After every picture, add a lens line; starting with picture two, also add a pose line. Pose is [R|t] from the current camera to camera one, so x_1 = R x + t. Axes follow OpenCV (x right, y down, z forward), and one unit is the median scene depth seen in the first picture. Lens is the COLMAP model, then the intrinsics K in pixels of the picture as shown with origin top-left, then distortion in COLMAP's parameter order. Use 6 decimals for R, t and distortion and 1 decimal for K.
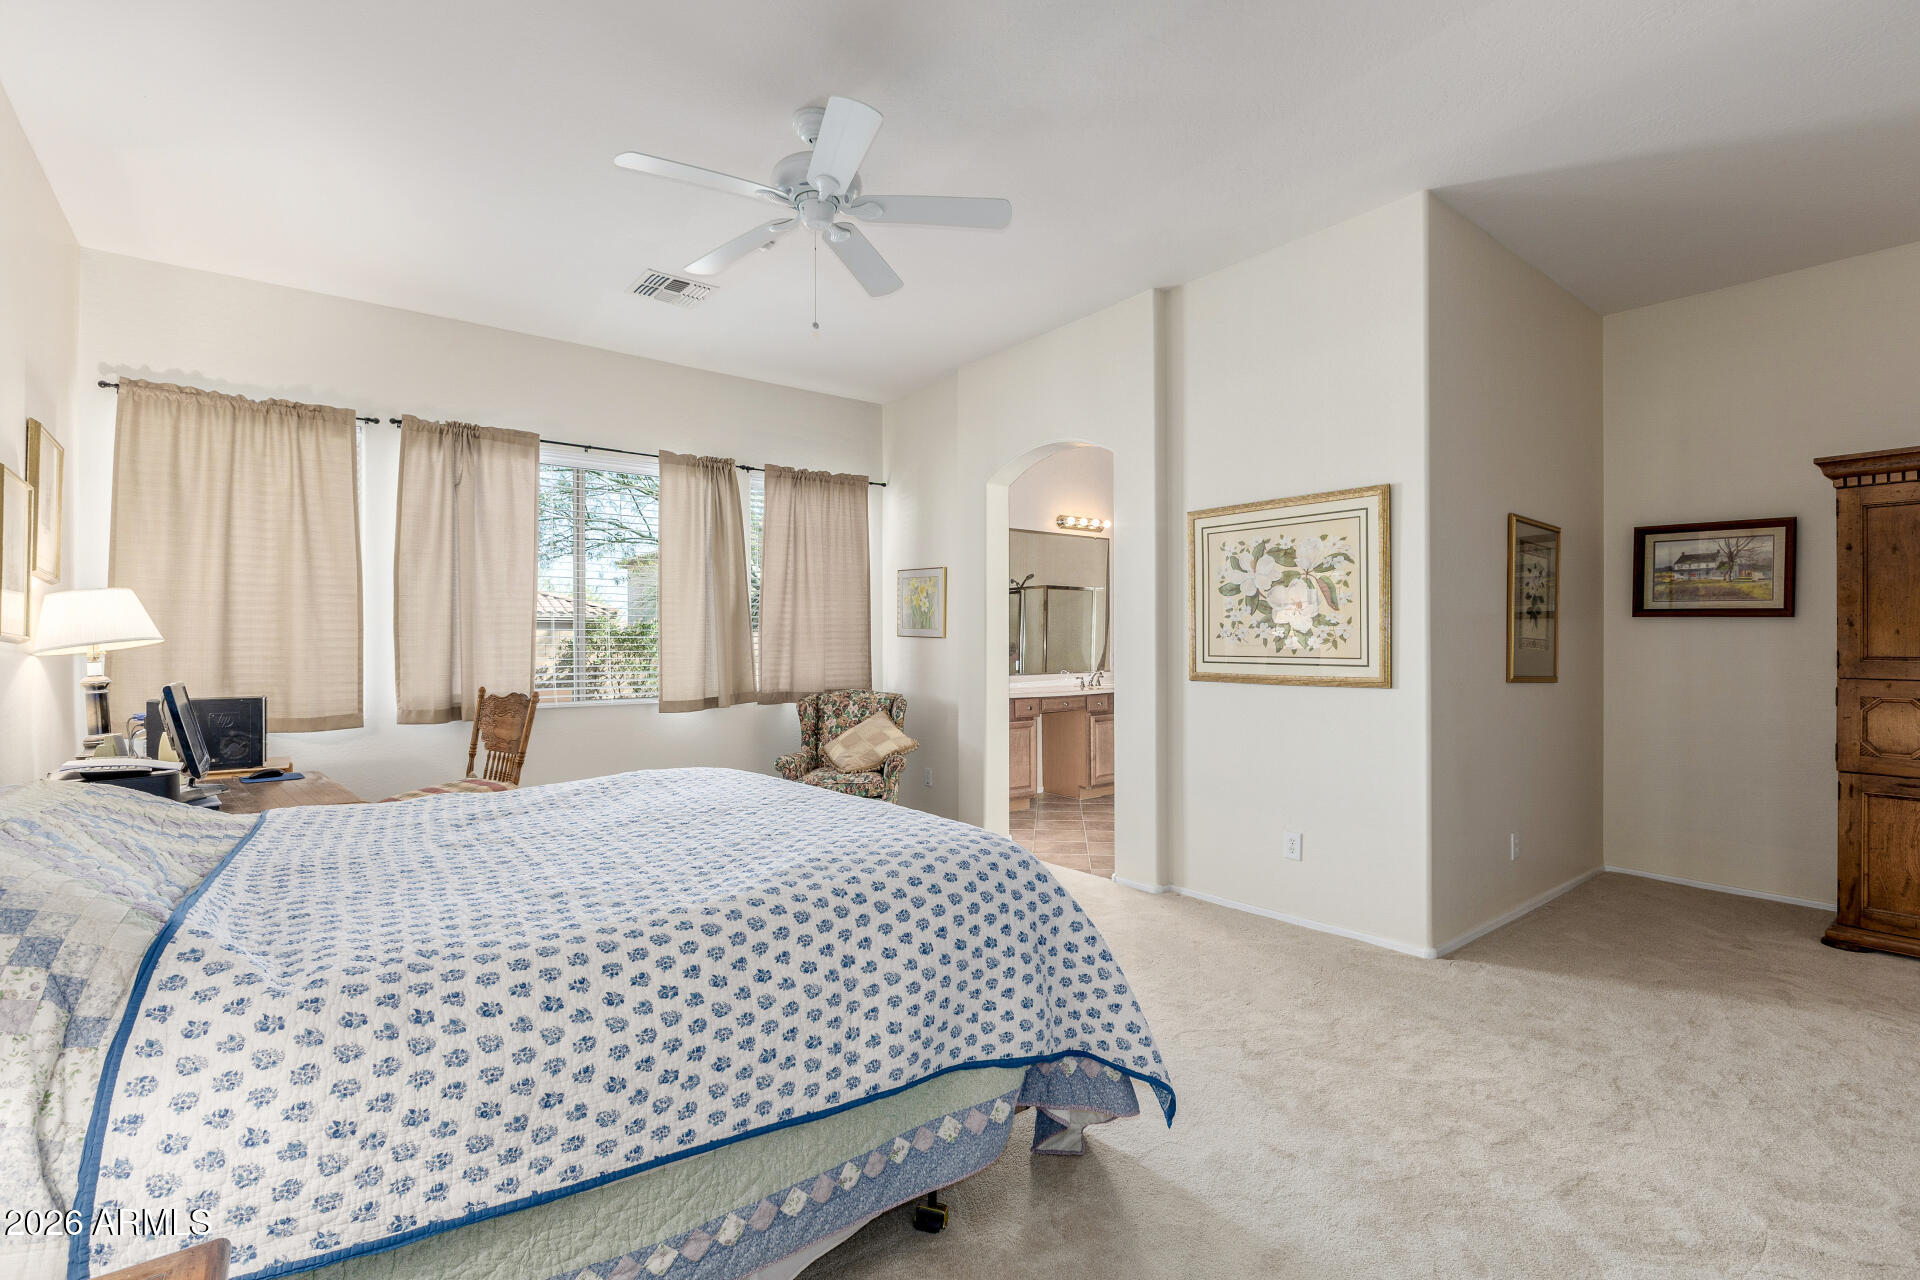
lens RADIAL K [[883.8, 0, 956.5], [0, 883.8, 633.1], [0, 0, 1]] dist [-0.003906, -0.000417]
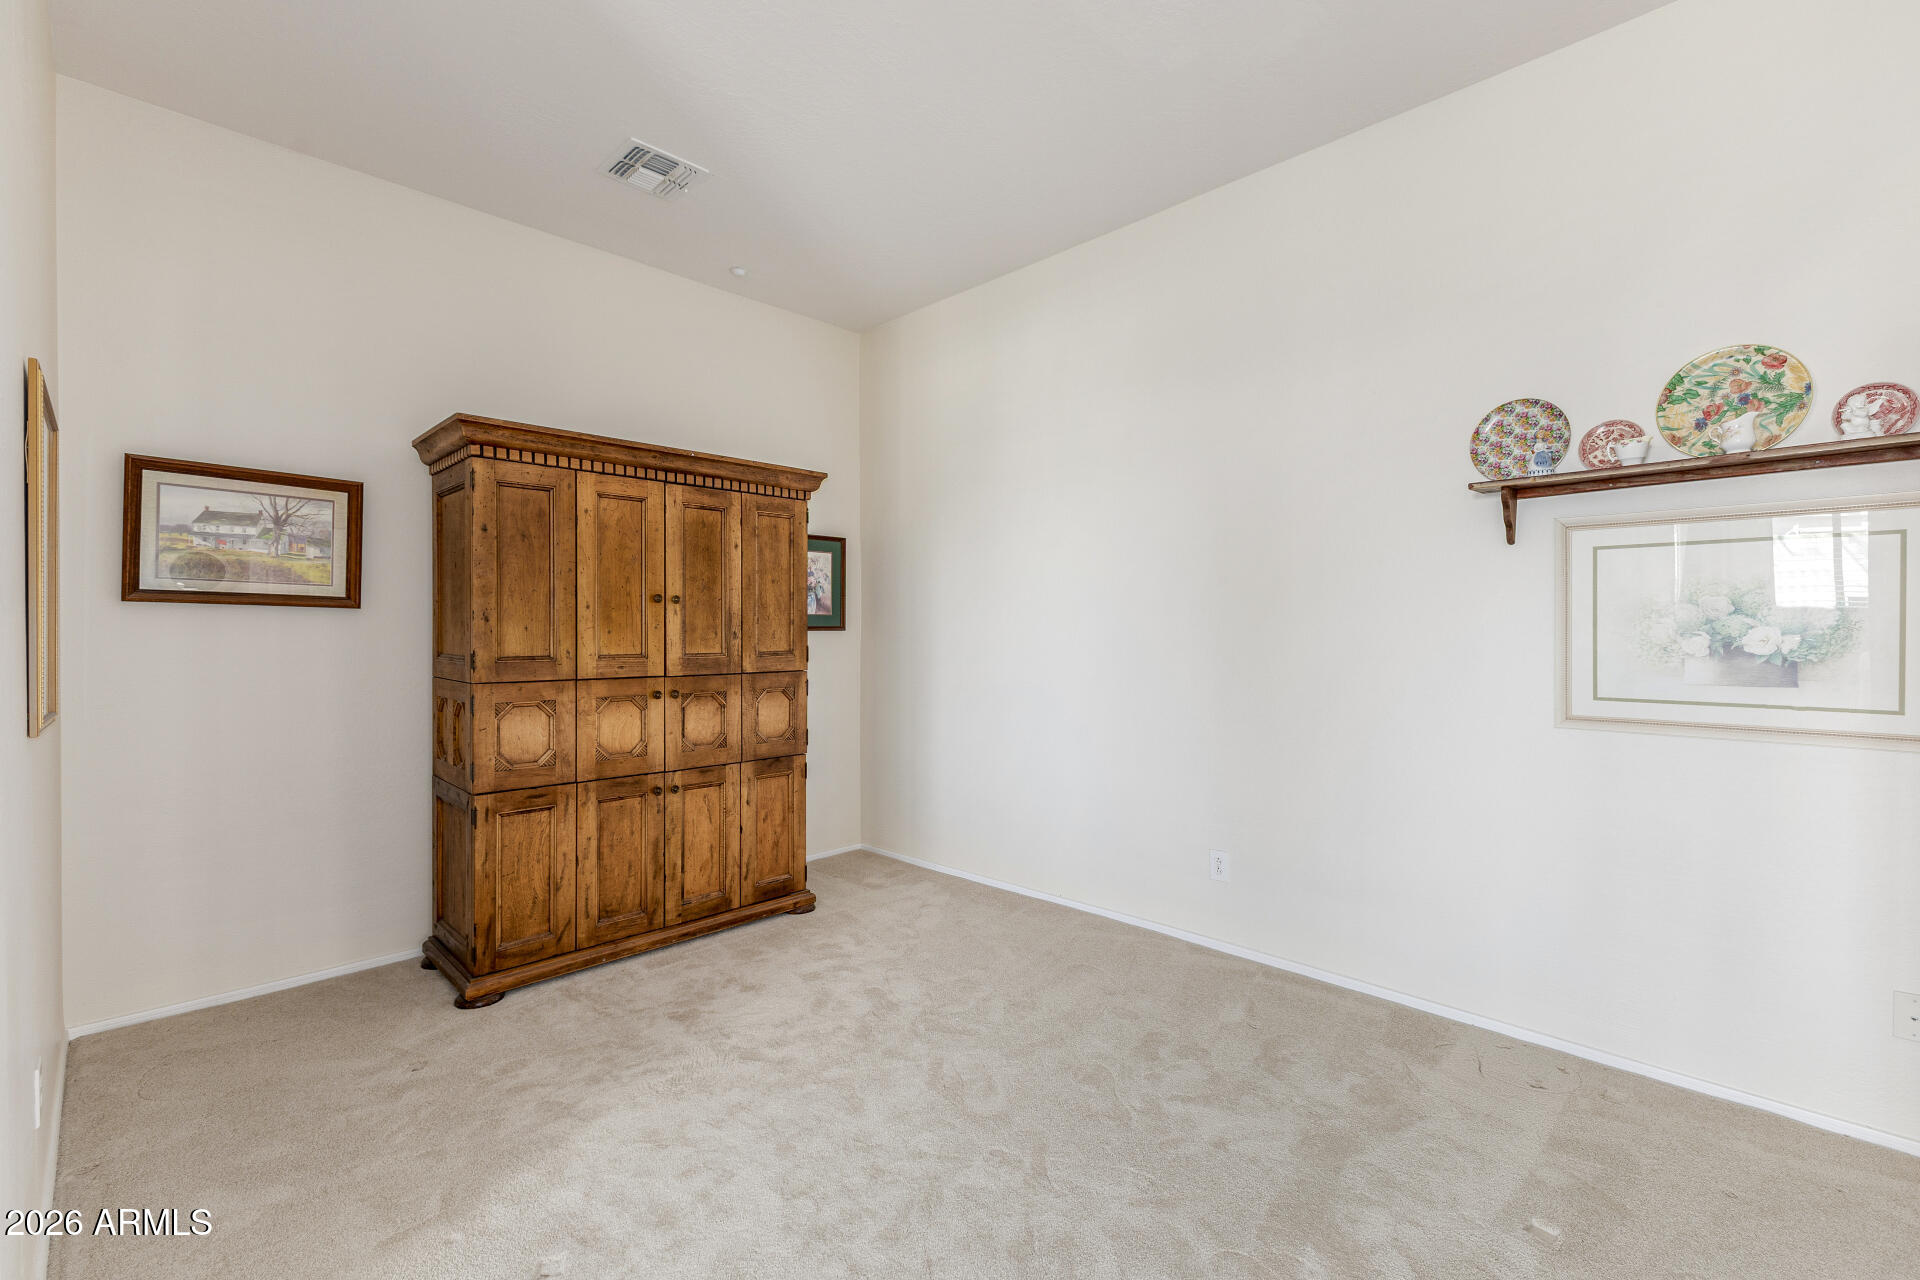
lens RADIAL K [[828.1, 0, 963.1], [0, 828.1, 636.4], [0, 0, 1]] dist [0.008426, -0.000069]
pose [[-0.120267, -0.006355, 0.992721, 0.141091], [-0.006649, 0.999962, 0.005596, -0.000991], [-0.992719, -0.005928, -0.120304, 0.550236]]
